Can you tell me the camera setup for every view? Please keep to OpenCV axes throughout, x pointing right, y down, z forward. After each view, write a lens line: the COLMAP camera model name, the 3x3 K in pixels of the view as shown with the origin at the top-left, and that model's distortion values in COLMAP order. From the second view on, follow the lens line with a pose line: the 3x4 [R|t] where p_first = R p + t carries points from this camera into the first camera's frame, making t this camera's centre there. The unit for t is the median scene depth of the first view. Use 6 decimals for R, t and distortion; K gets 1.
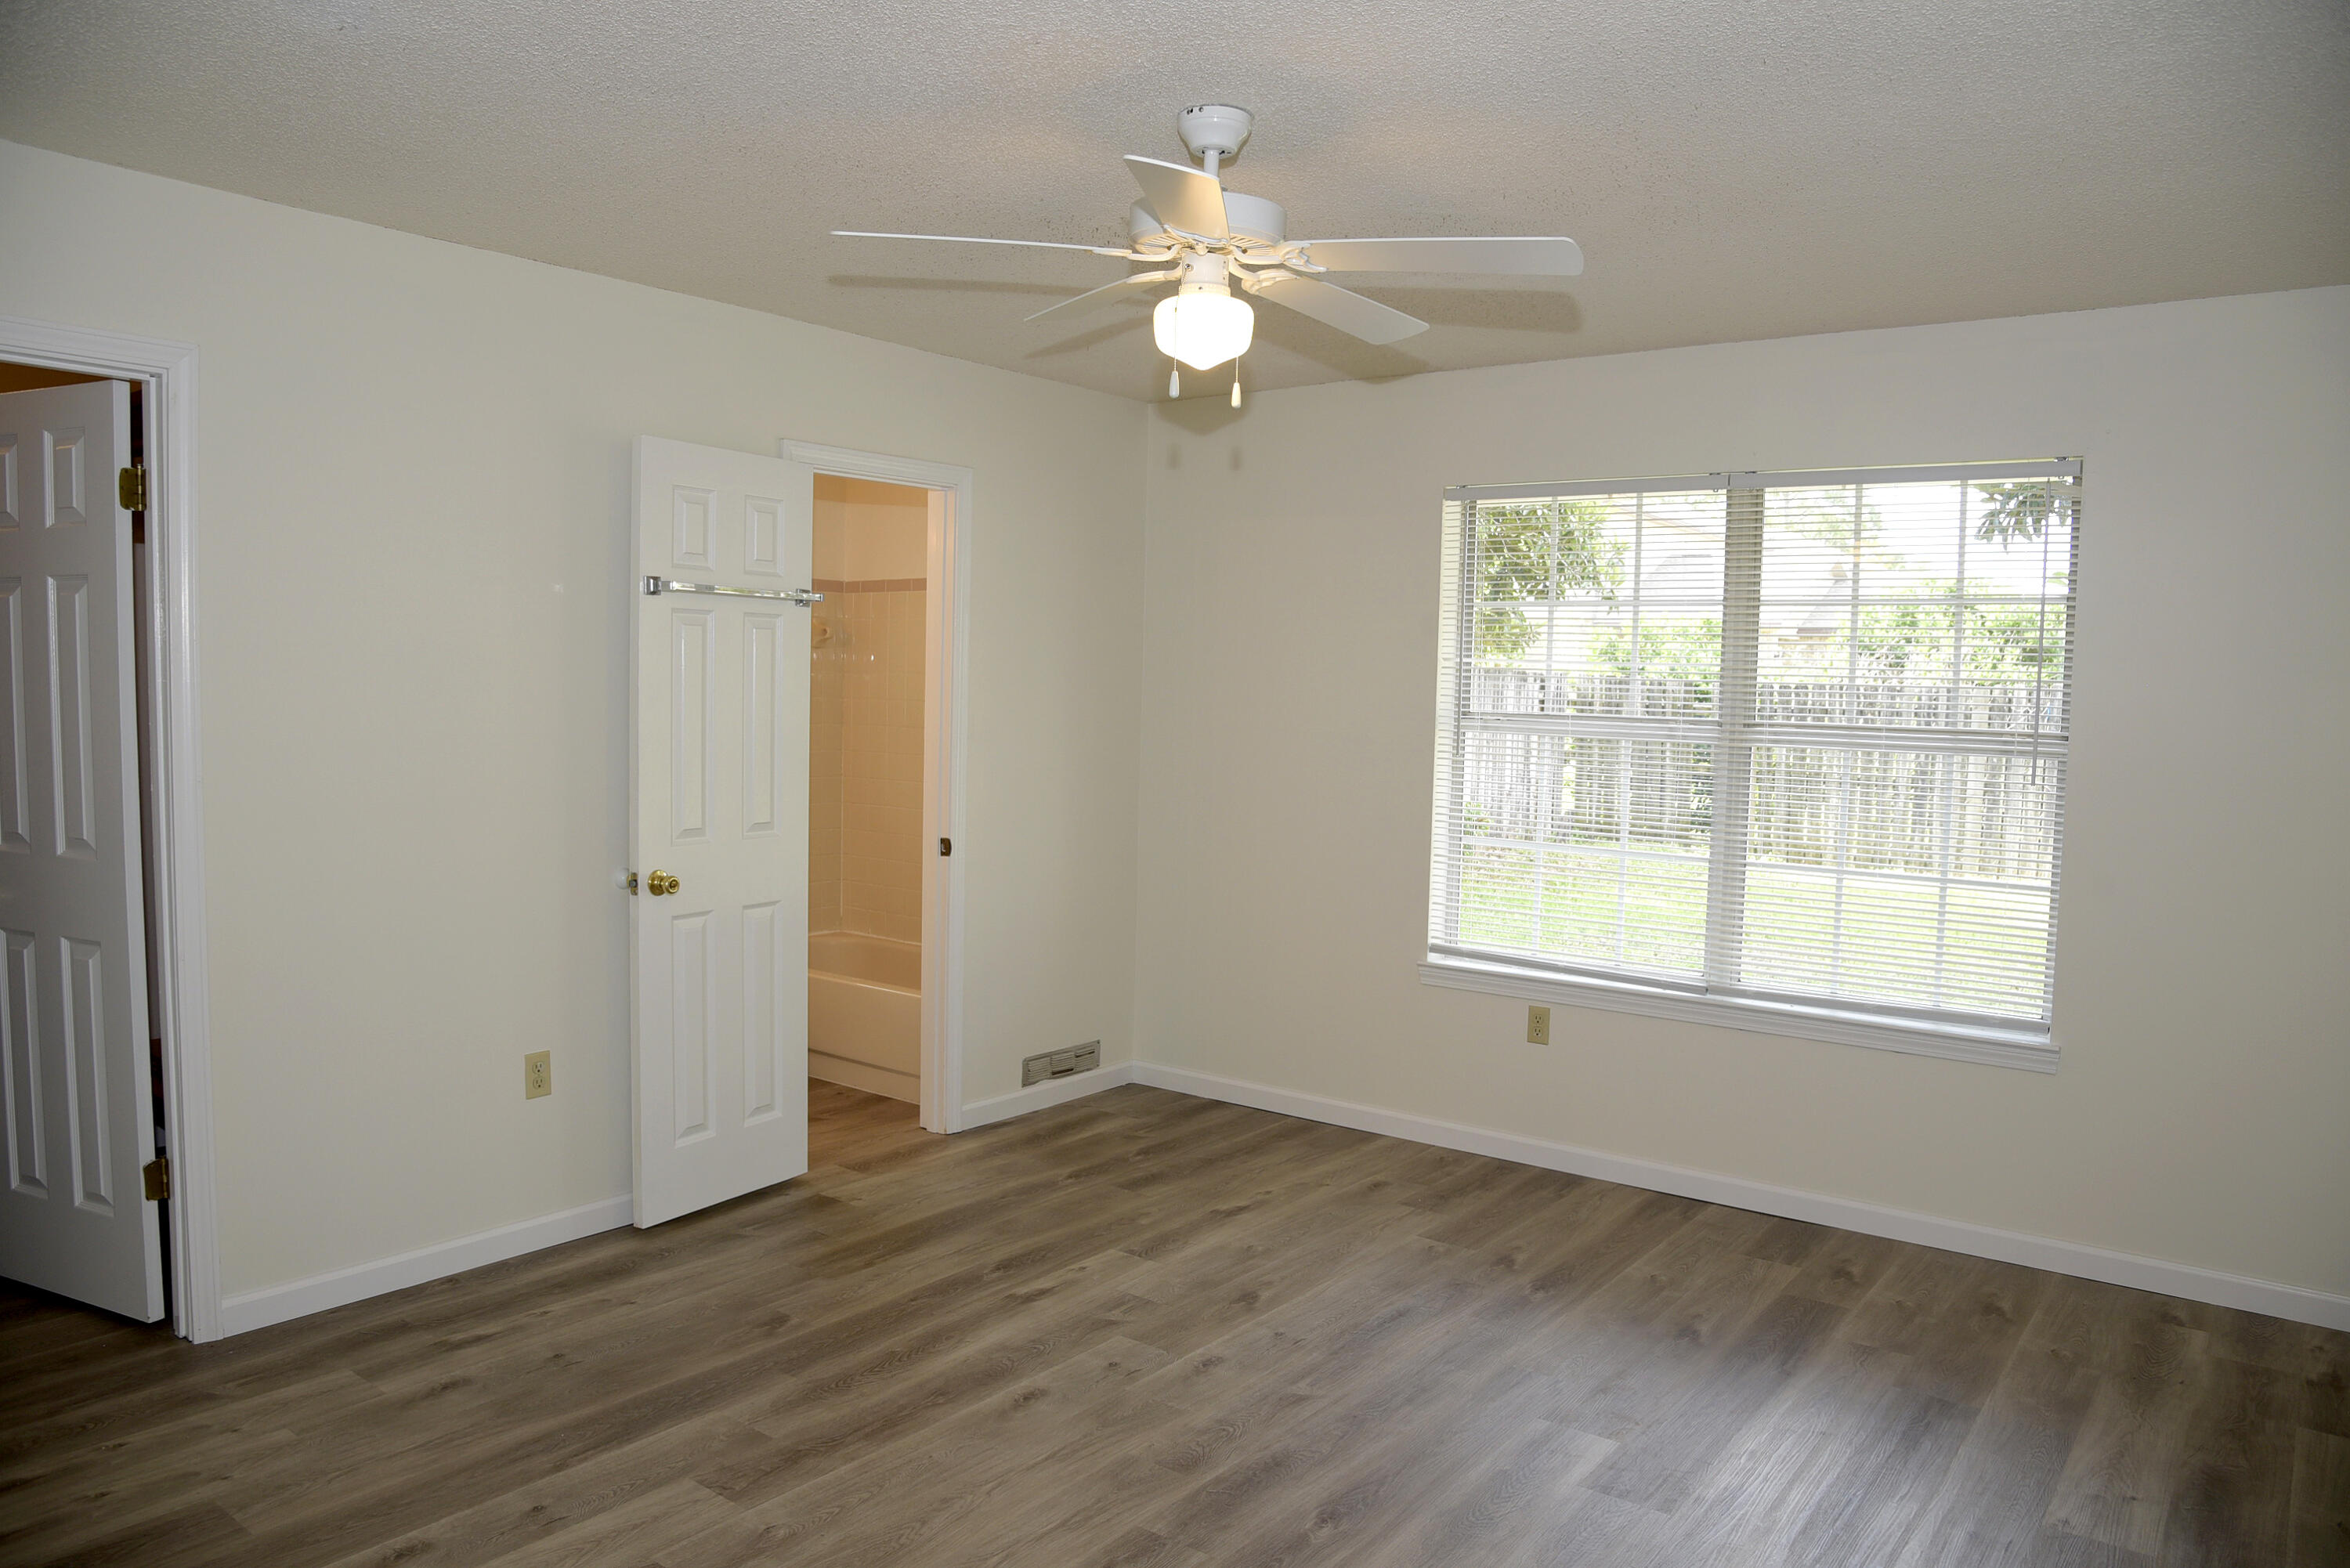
lens RADIAL K [[1600.5, 0, 1170.7], [0, 1600.5, 807.3], [0, 0, 1]] dist [-0.115597, 0.055788]
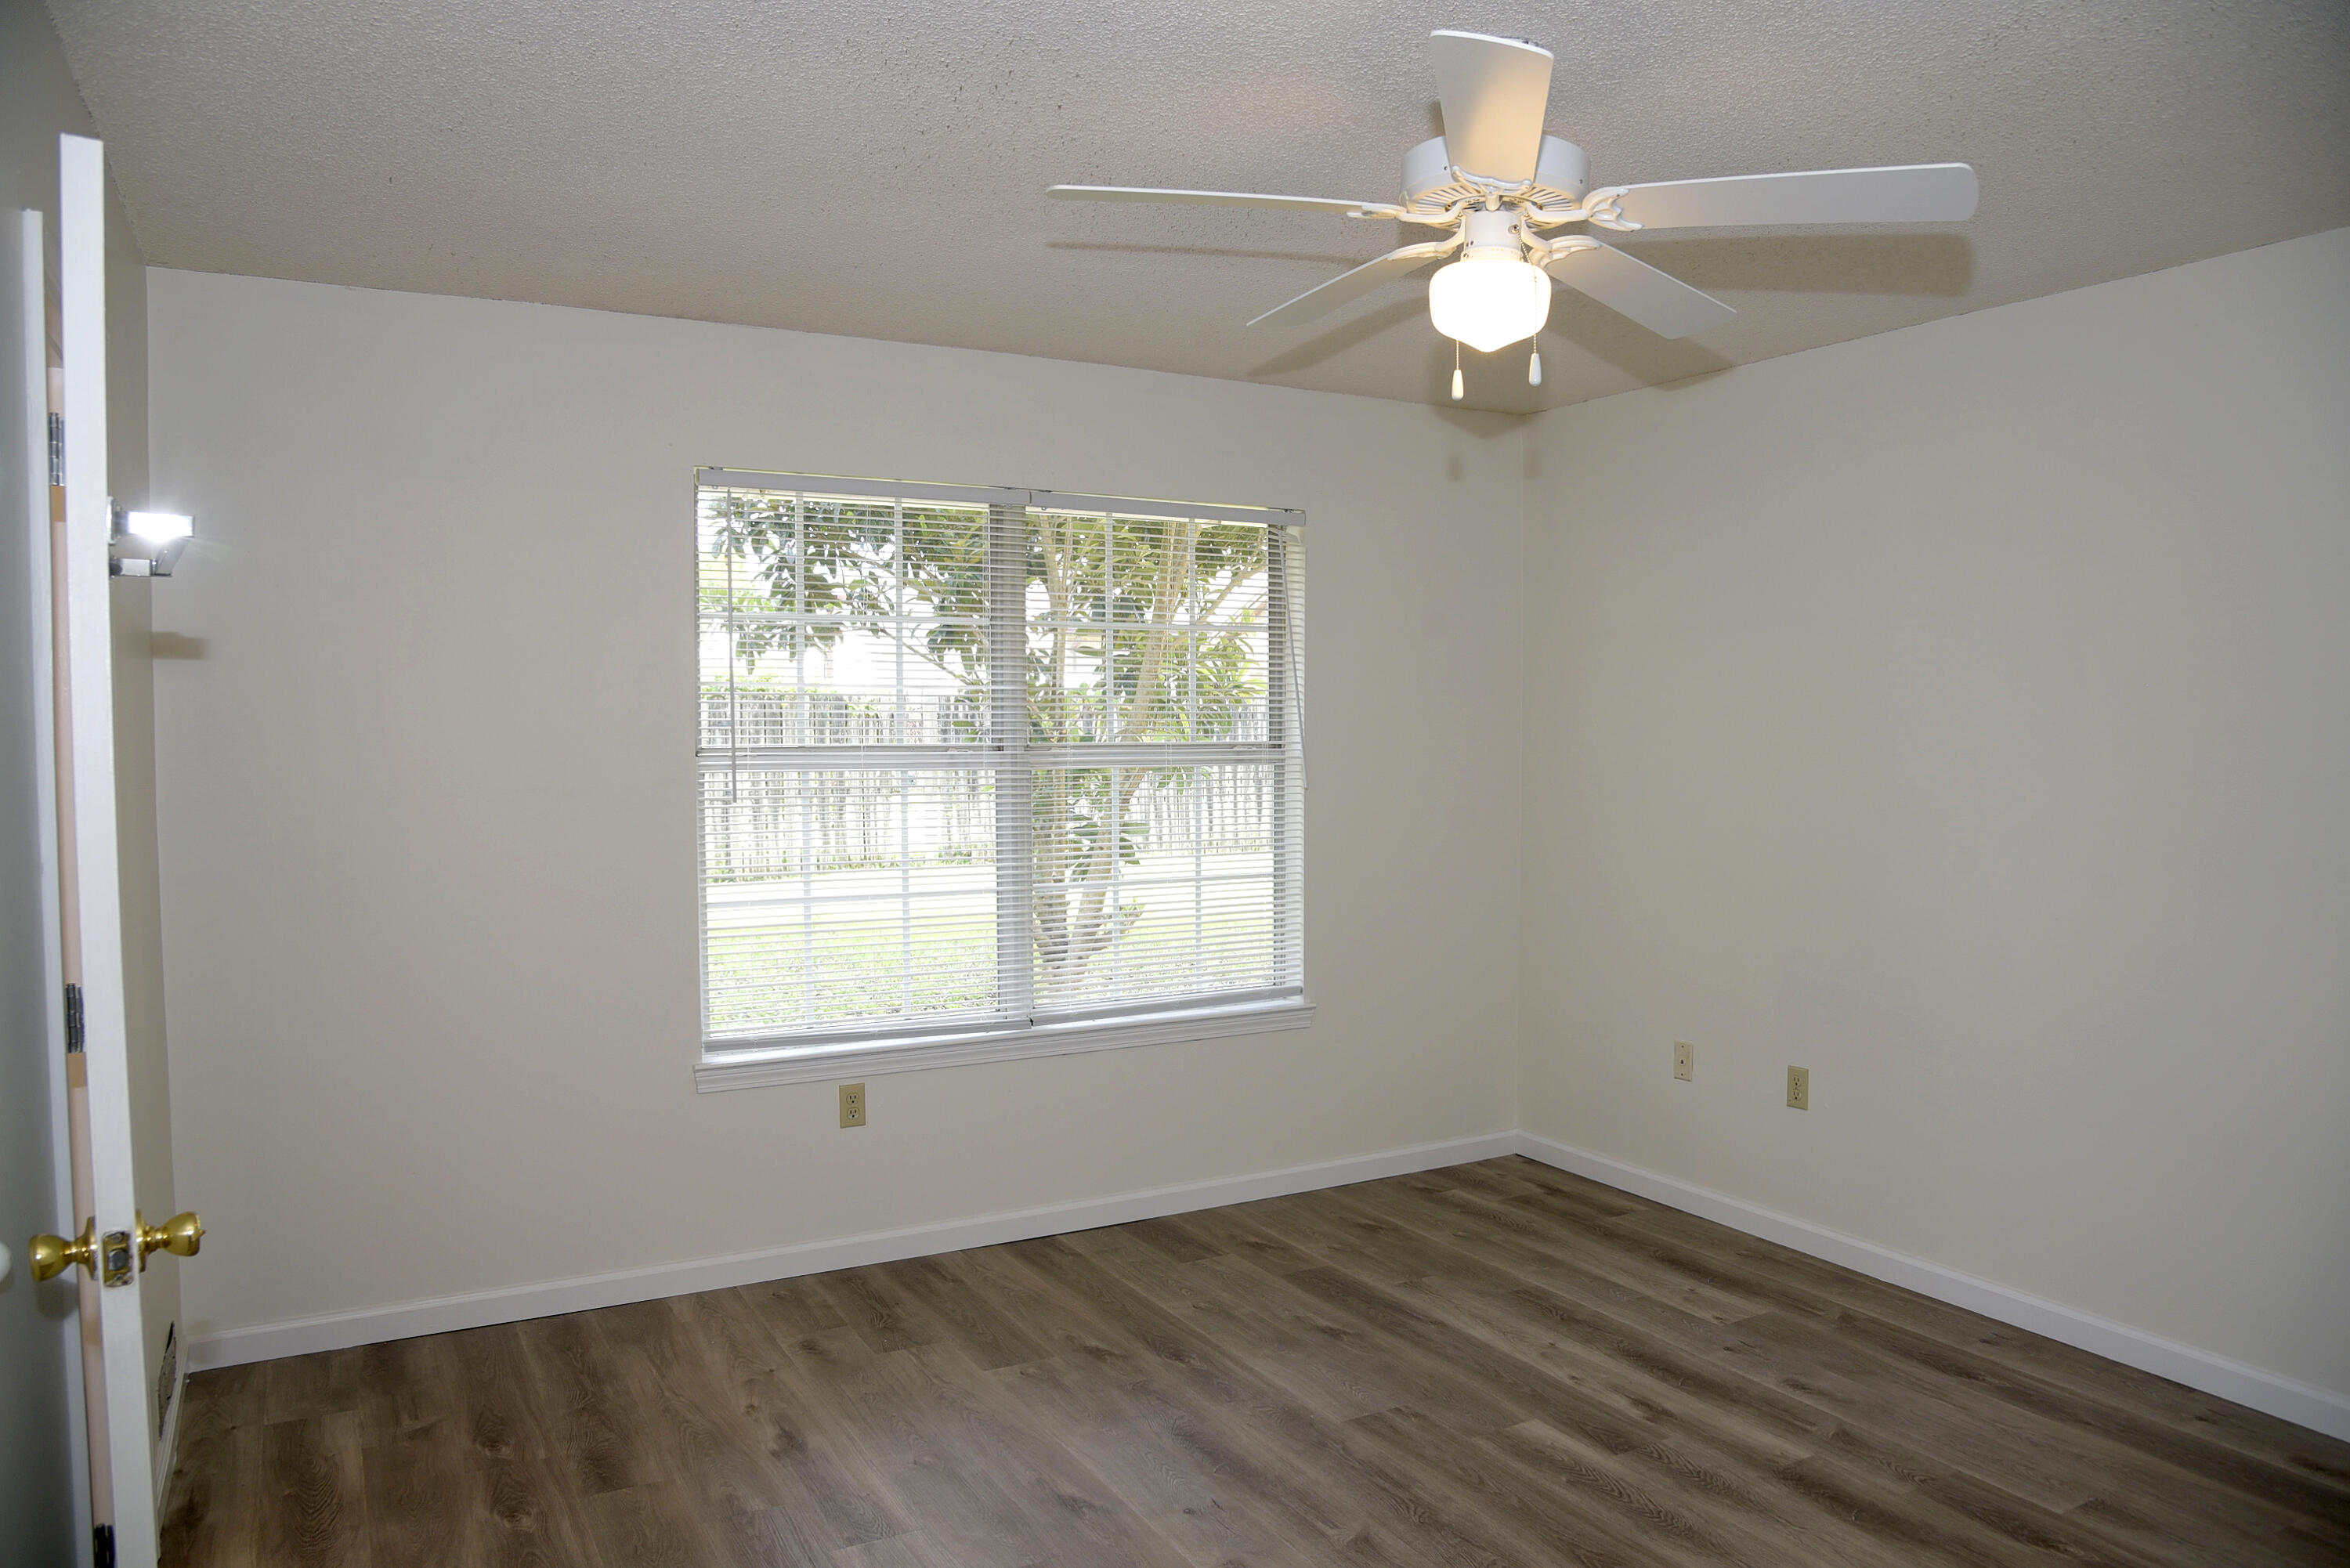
lens RADIAL K [[1590.3, 0, 1172.7], [0, 1590.3, 804.4], [0, 0, 1]] dist [-0.125597, 0.070601]
pose [[0.390979, -0.070939, 0.917662, -0.525894], [0.079770, 0.995885, 0.042999, -0.054341], [-0.916936, 0.056391, 0.395029, 0.543335]]
